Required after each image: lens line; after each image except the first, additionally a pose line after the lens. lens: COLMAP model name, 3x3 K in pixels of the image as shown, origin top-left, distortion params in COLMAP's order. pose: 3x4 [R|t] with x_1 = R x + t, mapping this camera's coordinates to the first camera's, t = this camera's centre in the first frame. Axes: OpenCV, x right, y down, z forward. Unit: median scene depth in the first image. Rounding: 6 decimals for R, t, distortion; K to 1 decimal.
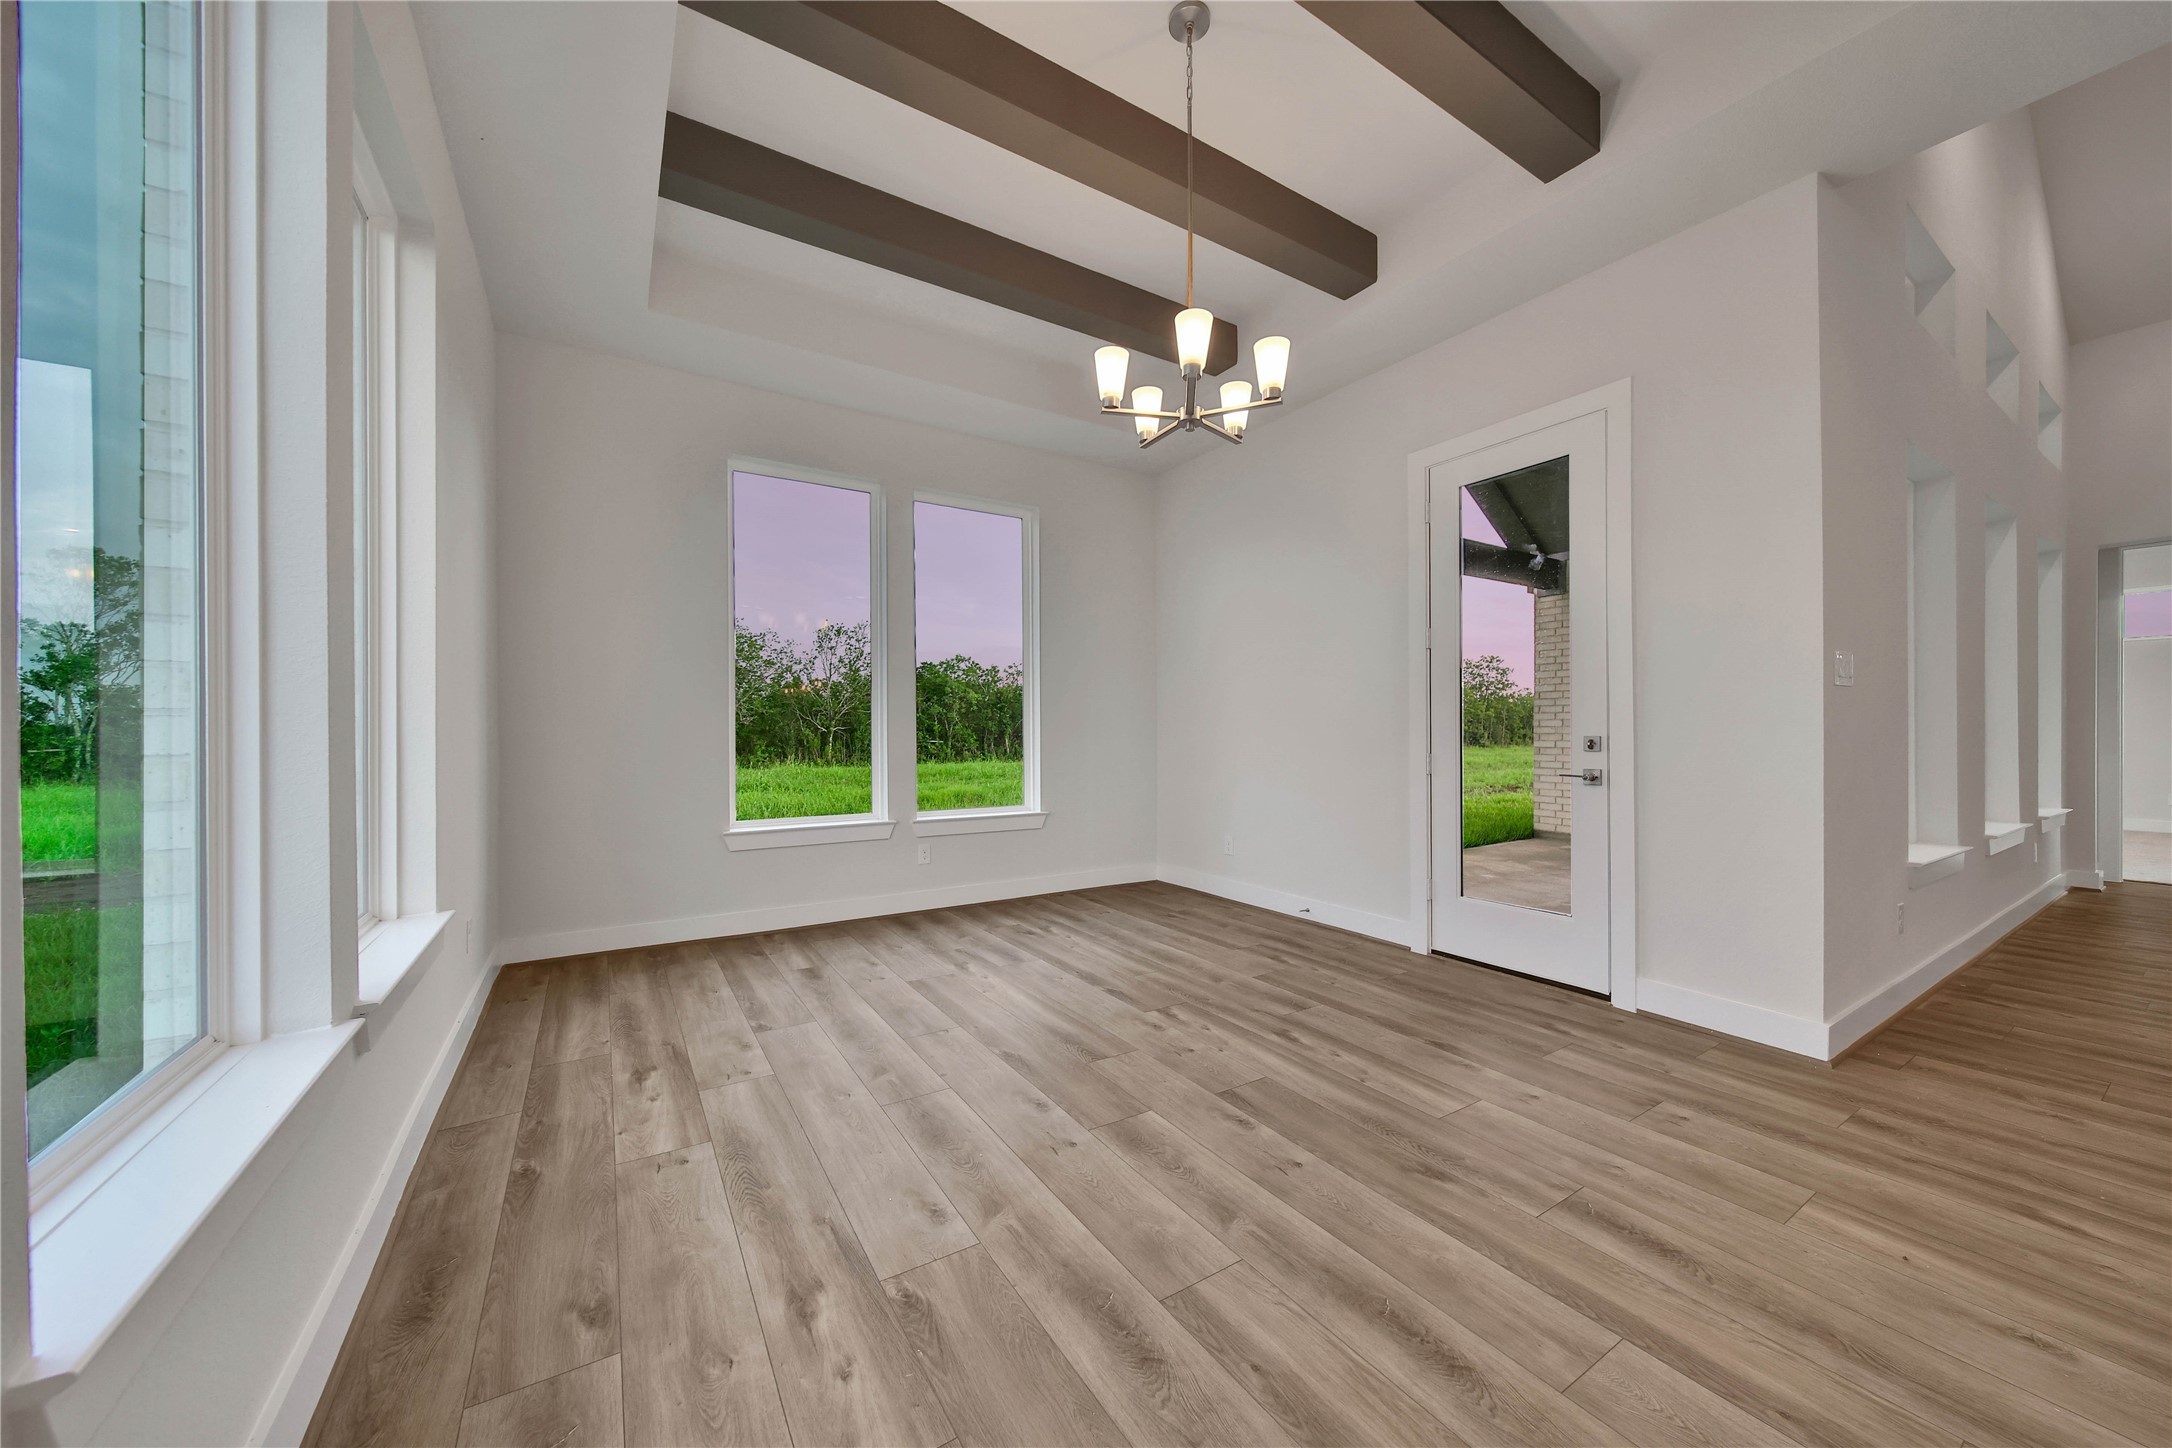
lens RADIAL K [[762.4, 0, 1060.2], [0, 762.4, 722.7], [0, 0, 1]] dist [0.004950, -0.001955]
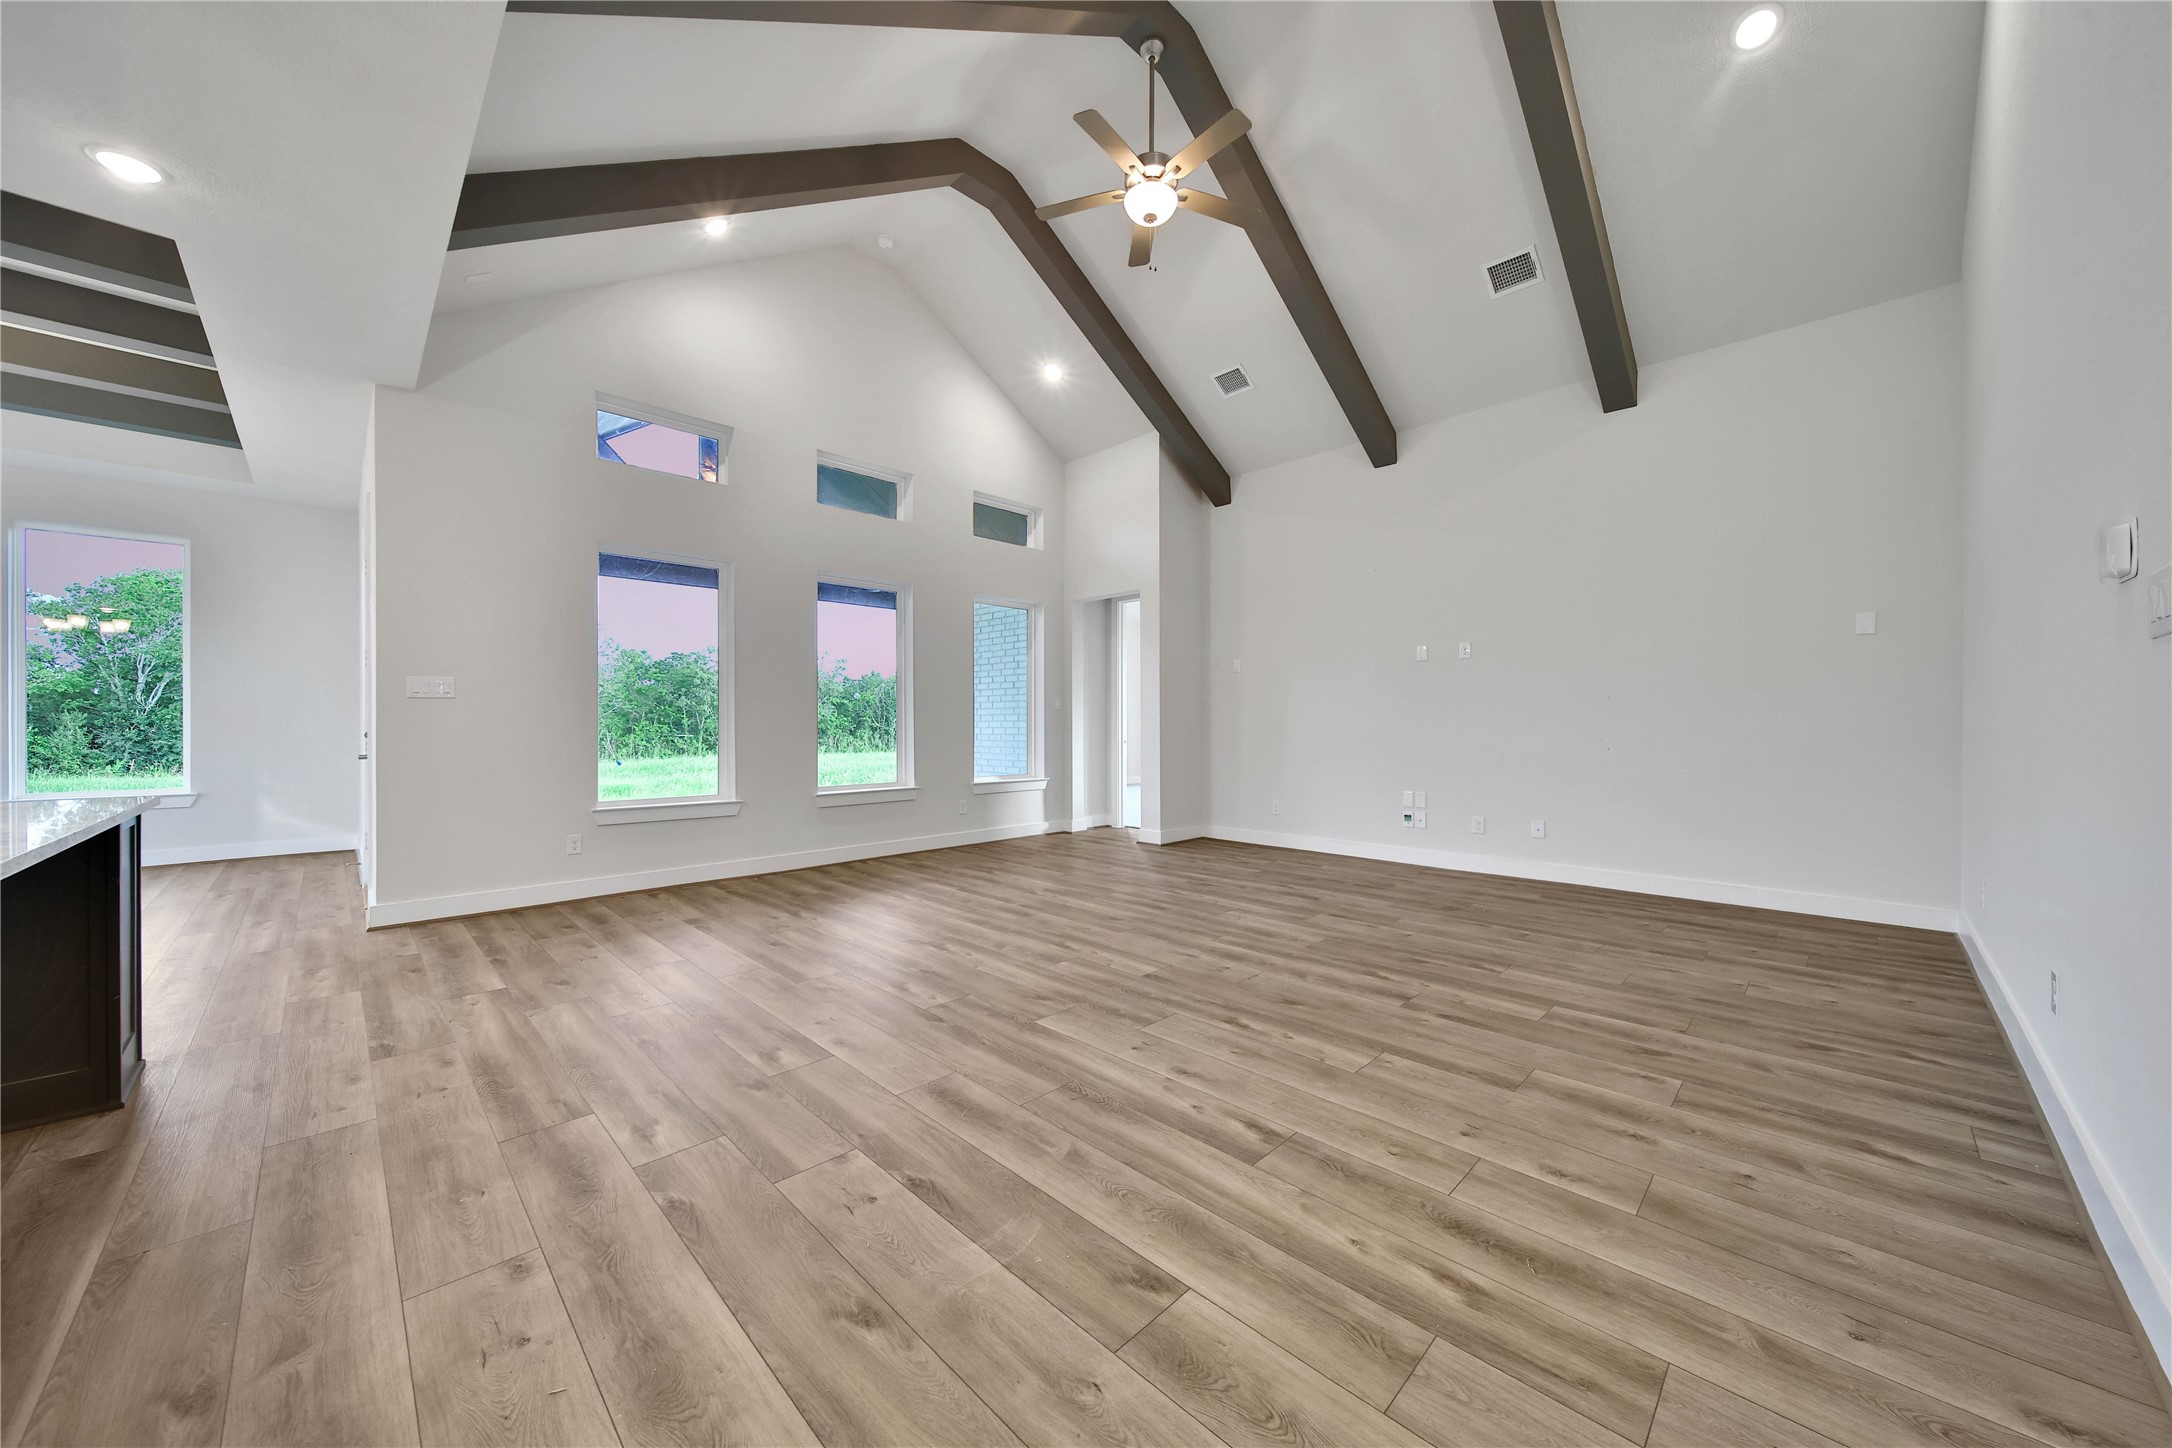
lens RADIAL K [[762.4, 0, 1074.5], [0, 762.4, 718.2], [0, 0, 1]] dist [0.004950, -0.001955]
pose [[0.971268, 0.003683, 0.237960, 0.276752], [-0.004282, 0.999989, 0.002001, -0.001584], [-0.237950, -0.002963, 0.971273, -0.015394]]
